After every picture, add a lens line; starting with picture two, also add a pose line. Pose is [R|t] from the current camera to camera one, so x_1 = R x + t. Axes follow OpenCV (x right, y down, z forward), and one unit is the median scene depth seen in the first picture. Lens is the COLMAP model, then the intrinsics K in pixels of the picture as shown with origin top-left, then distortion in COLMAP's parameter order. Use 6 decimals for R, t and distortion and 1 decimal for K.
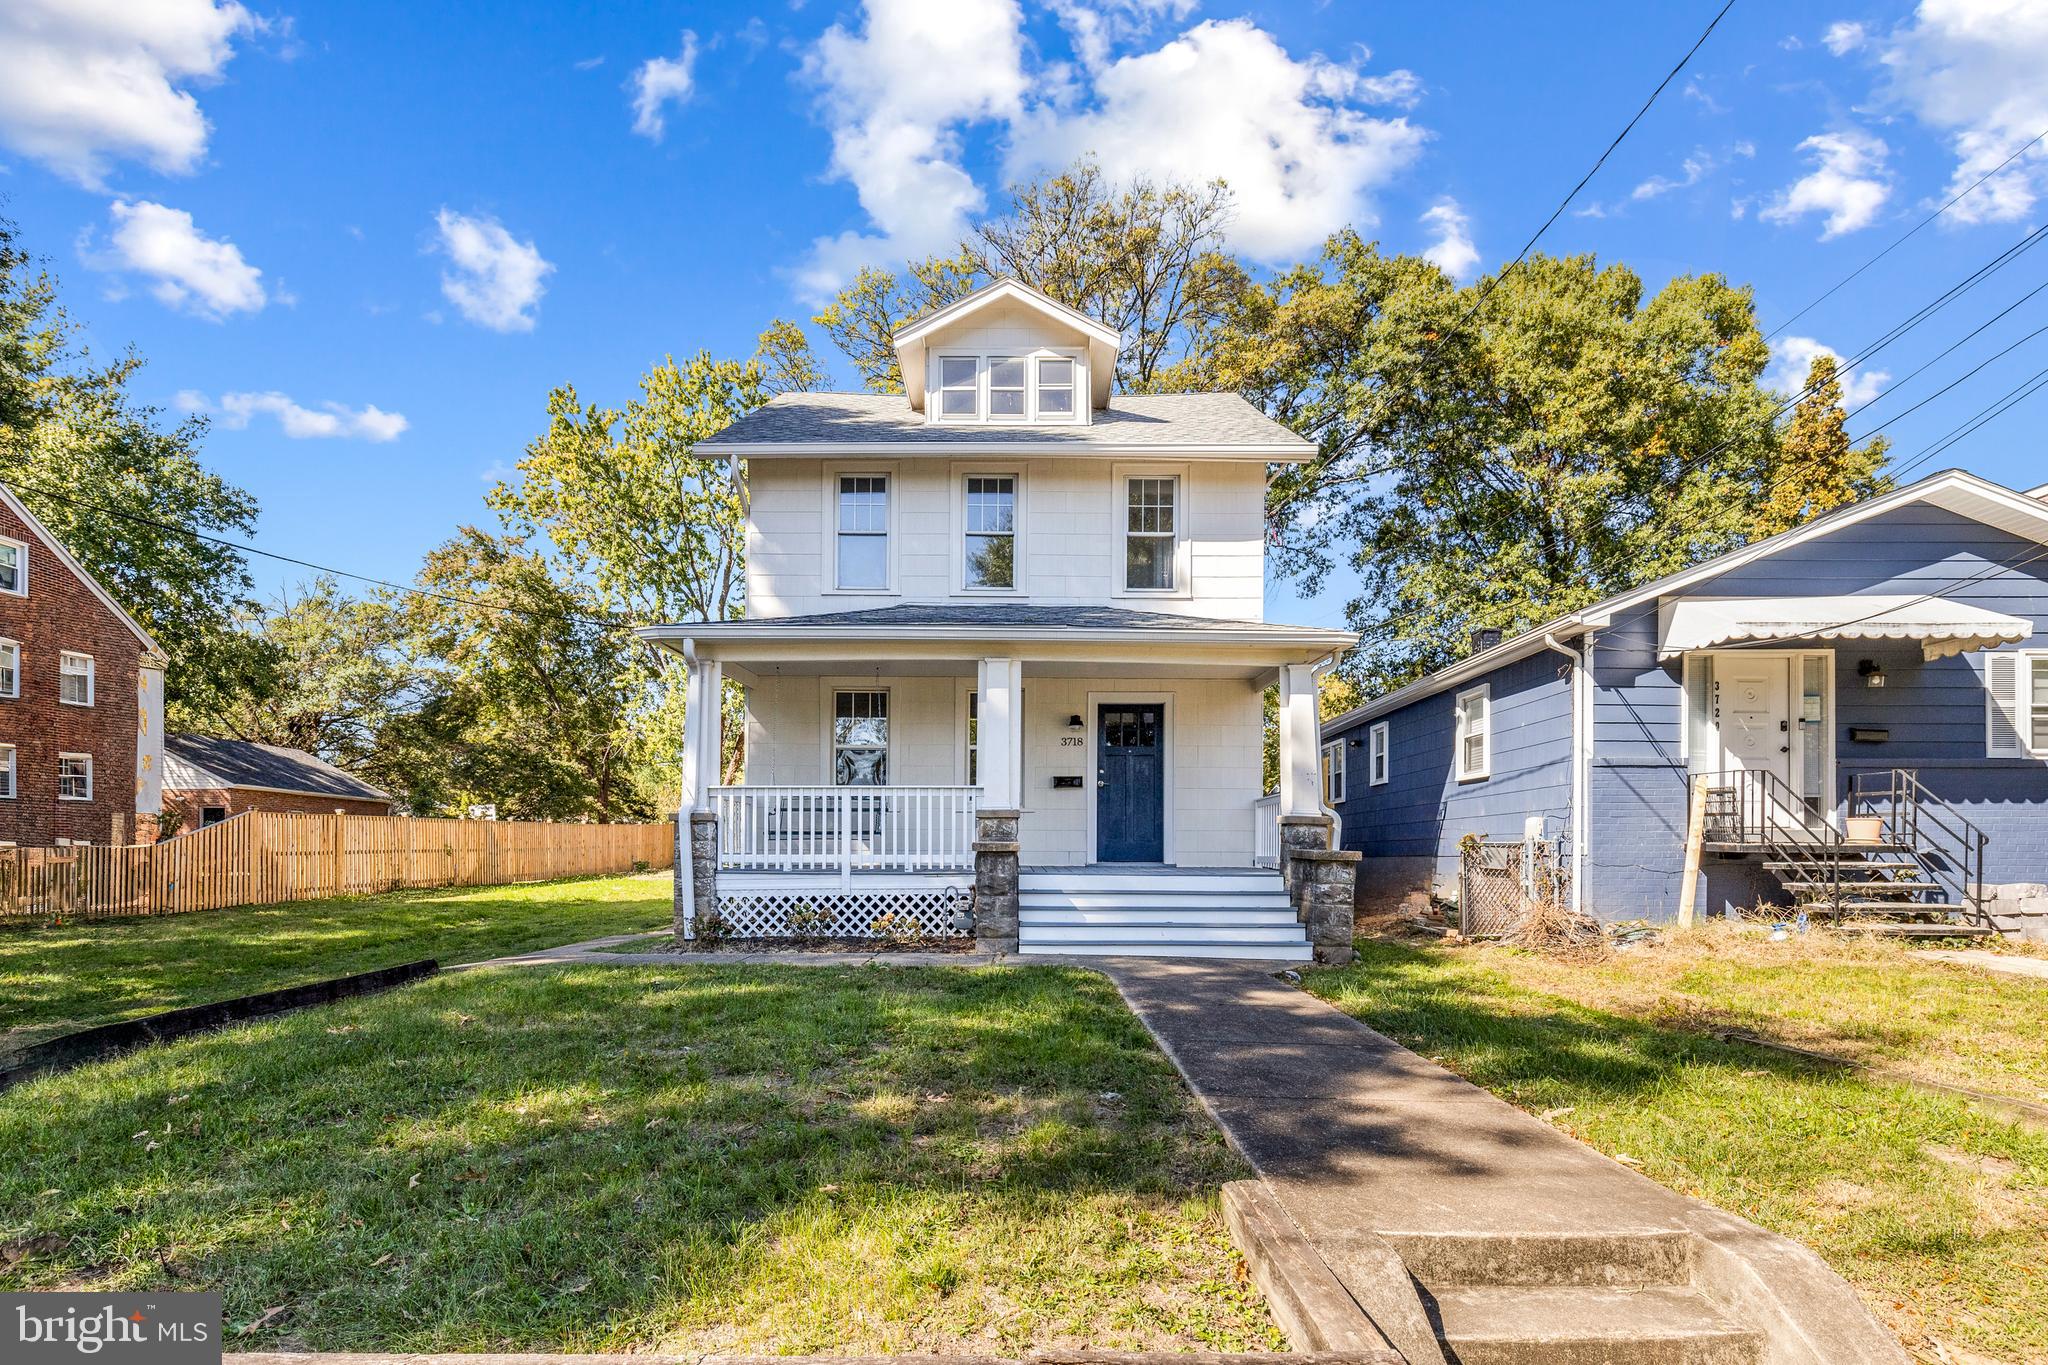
lens RADIAL K [[1008.4, 0, 1002.4], [0, 1008.4, 862.0], [0, 0, 1]] dist [-0.000170, 0.000309]
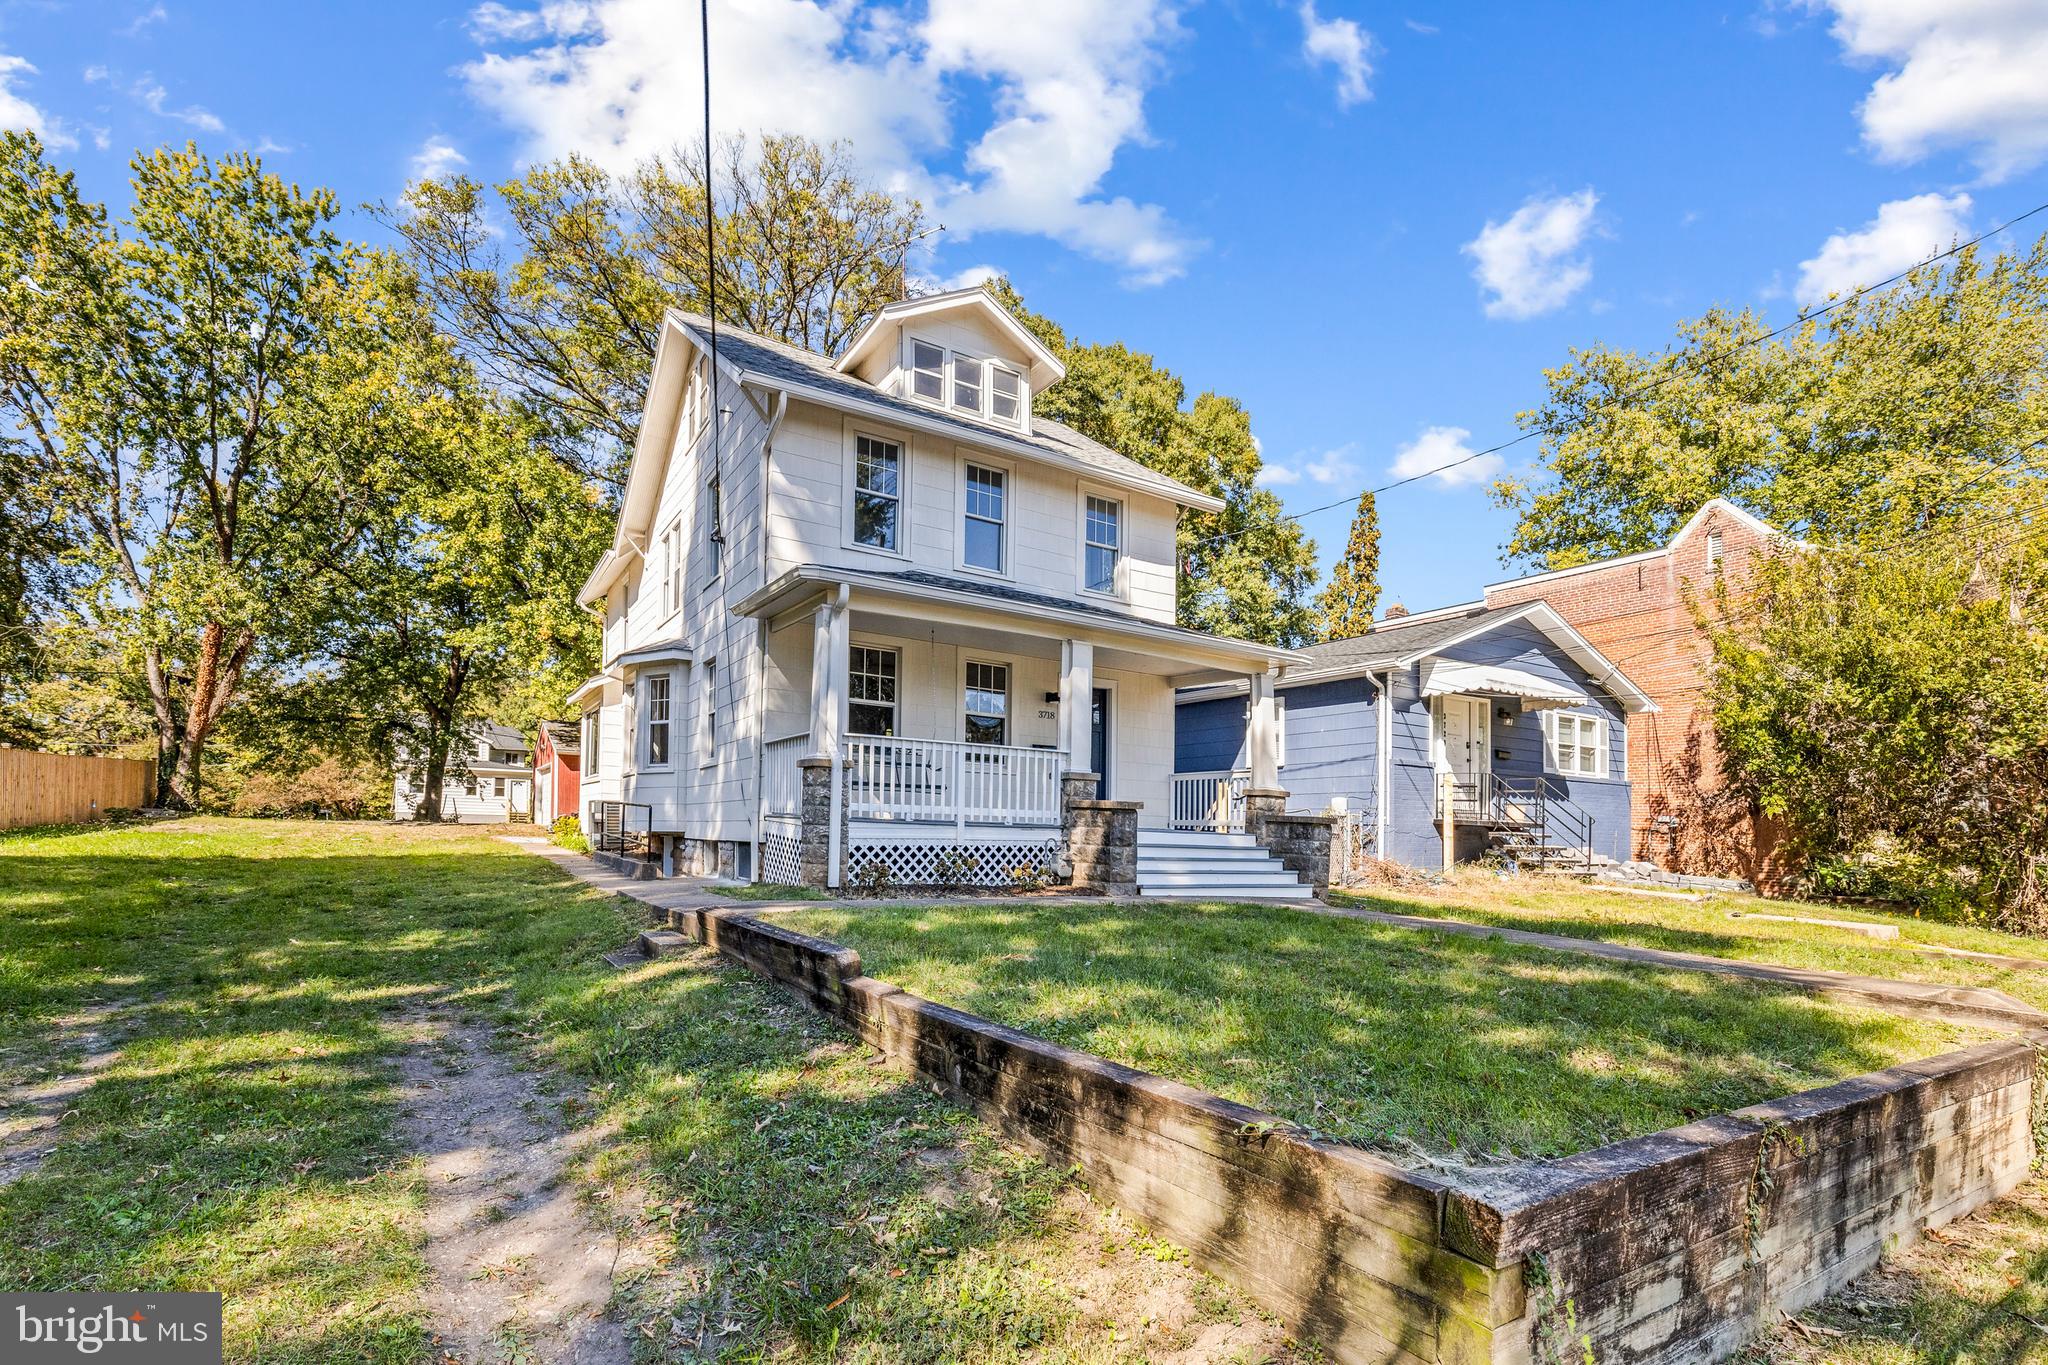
lens RADIAL K [[979.0, 0, 972.3], [0, 979.0, 825.4], [0, 0, 1]] dist [-0.001260, 0.000171]
pose [[0.849122, 0.022425, 0.527720, -0.676203], [-0.028181, 0.999599, 0.002867, 0.007822], [-0.527444, -0.017307, 0.849414, 0.104900]]
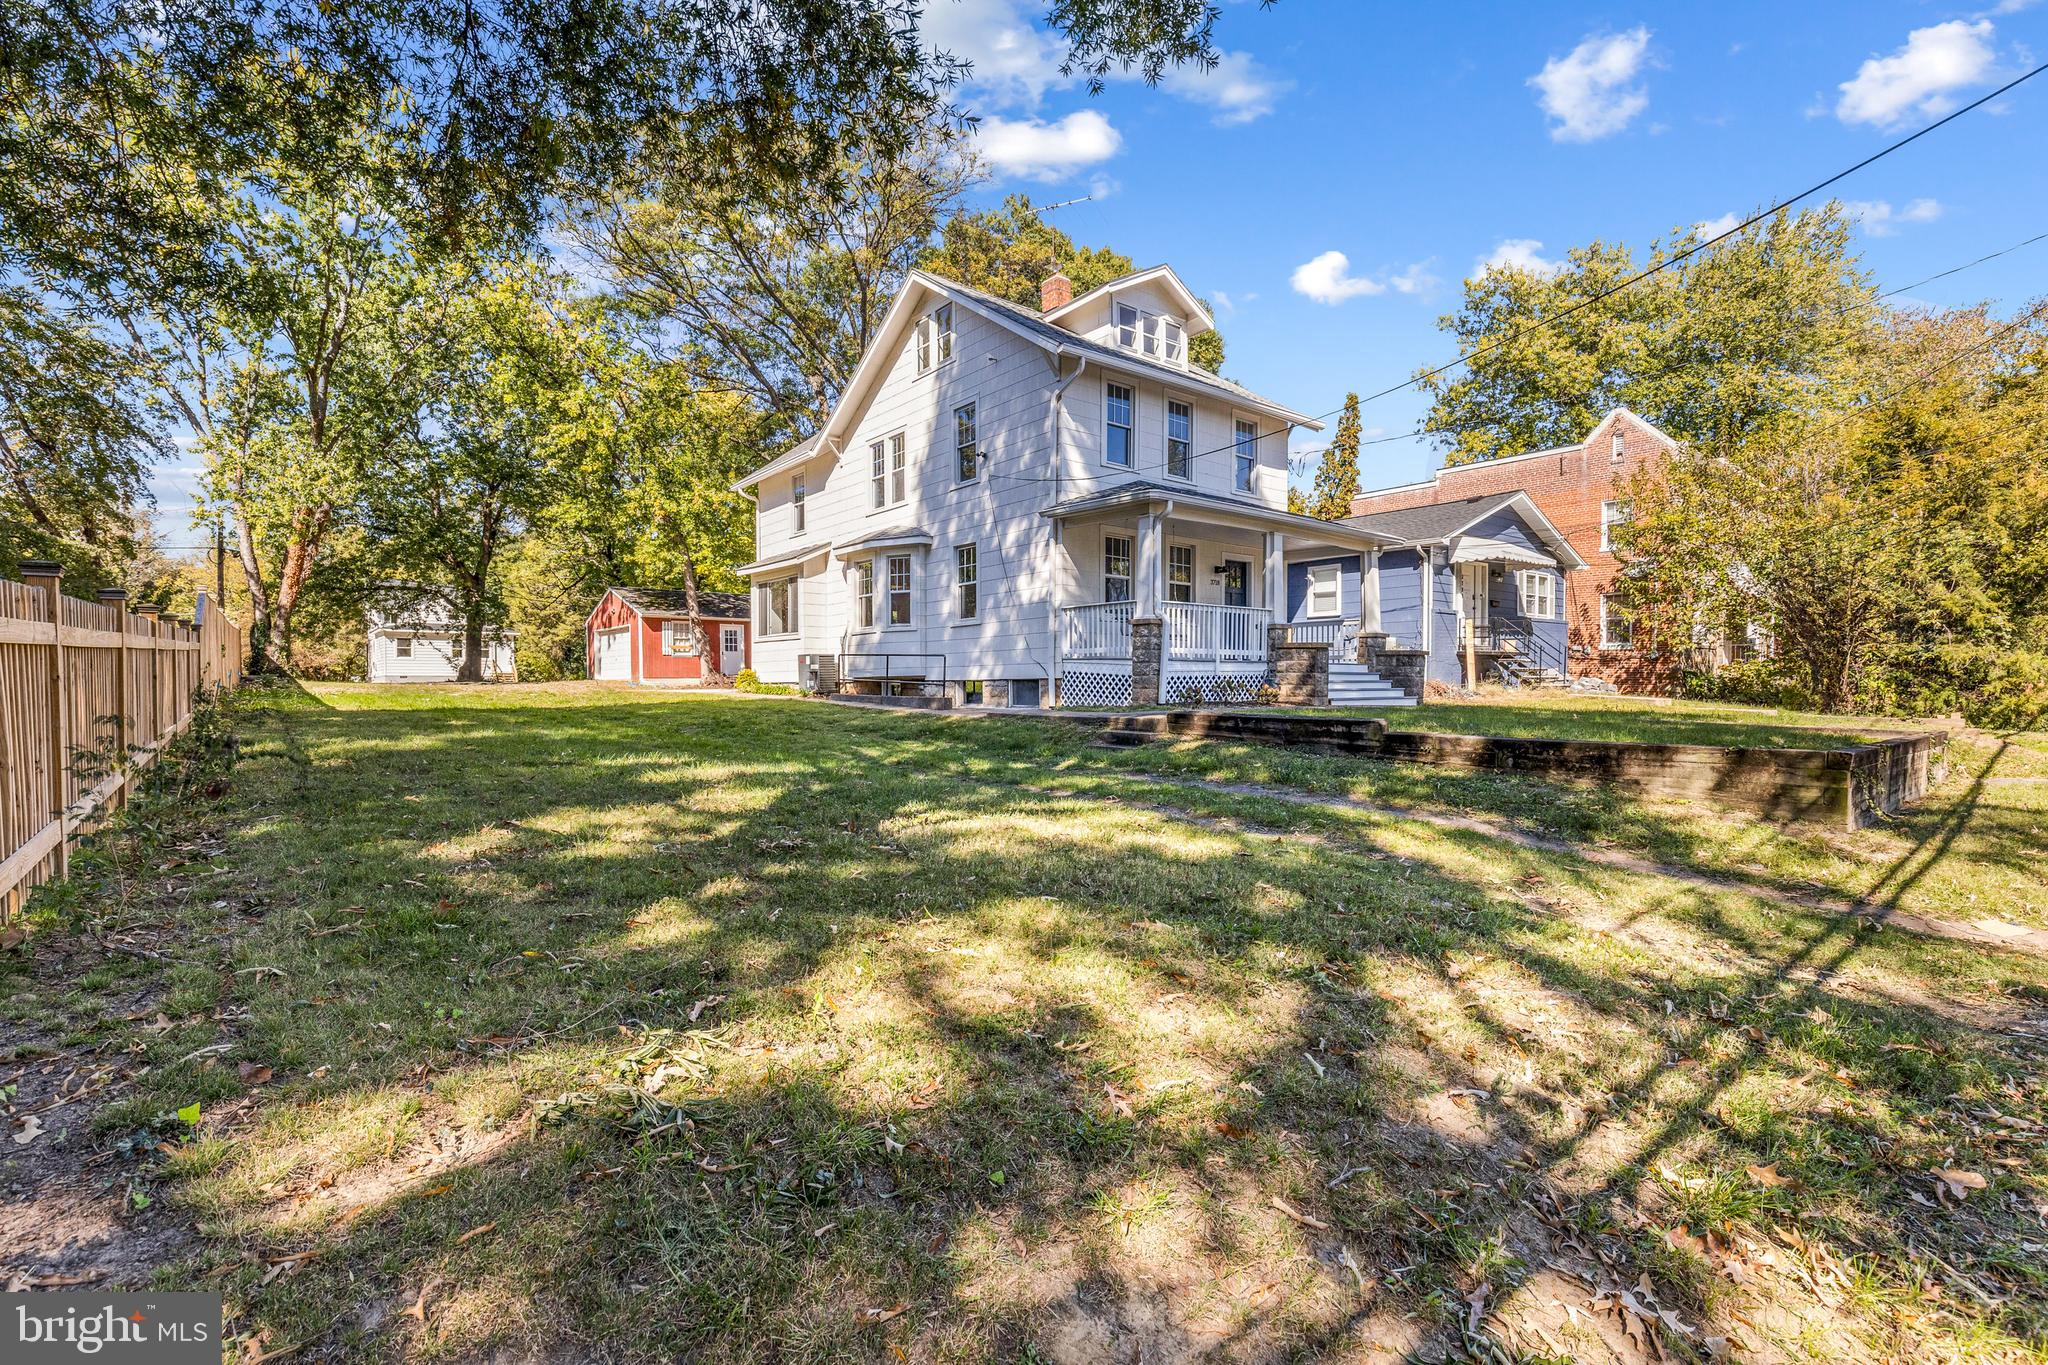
lens RADIAL K [[948.4, 0, 952.3], [0, 948.4, 740.5], [0, 0, 1]] dist [-0.001126, -0.000550]
pose [[0.780374, -0.044940, 0.623697, -1.387586], [0.000885, 0.997492, 0.070768, 0.028258], [-0.625313, -0.054673, 0.778457, 0.085972]]
